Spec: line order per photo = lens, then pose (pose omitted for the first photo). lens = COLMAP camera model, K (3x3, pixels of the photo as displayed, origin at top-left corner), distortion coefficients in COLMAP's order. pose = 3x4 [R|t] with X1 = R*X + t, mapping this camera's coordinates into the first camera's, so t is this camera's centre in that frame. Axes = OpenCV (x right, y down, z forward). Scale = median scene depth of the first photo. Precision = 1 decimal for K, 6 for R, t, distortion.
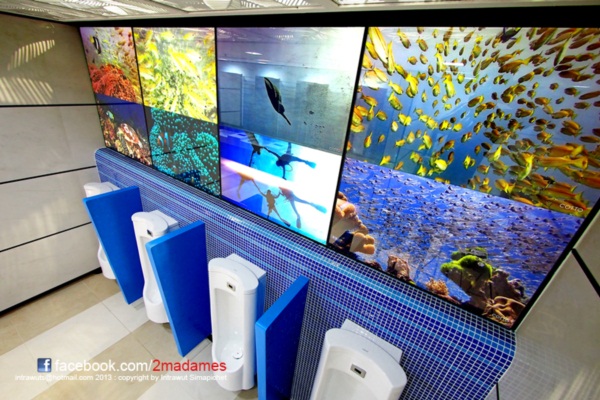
lens RADIAL K [[253.8, 0, 298.4], [0, 253.8, 200.2], [0, 0, 1]] dist [-0.006835, 0.000283]
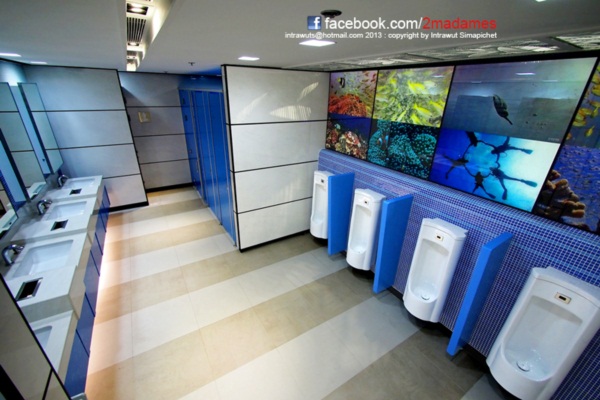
lens RADIAL K [[253.8, 0, 297.7], [0, 253.8, 201.5], [0, 0, 1]] dist [-0.006835, 0.000283]
pose [[0.902901, 0.096330, -0.418915, -0.481680], [-0.122884, 0.991738, -0.036805, 0.342254], [0.411909, 0.084709, 0.907279, -0.779507]]
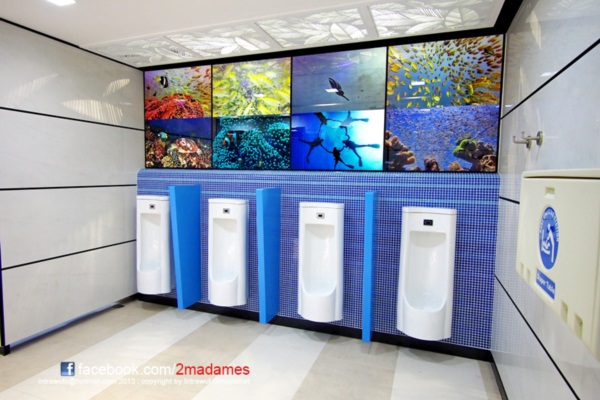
lens RADIAL K [[356.9, 0, 297.3], [0, 356.9, 200.2], [0, 0, 1]] dist [-0.001851, 0.000171]
pose [[0.970329, -0.103323, 0.218600, -0.927955], [0.173582, 0.927055, -0.332323, 1.024323], [-0.168317, 0.360408, 0.917483, -0.868317]]
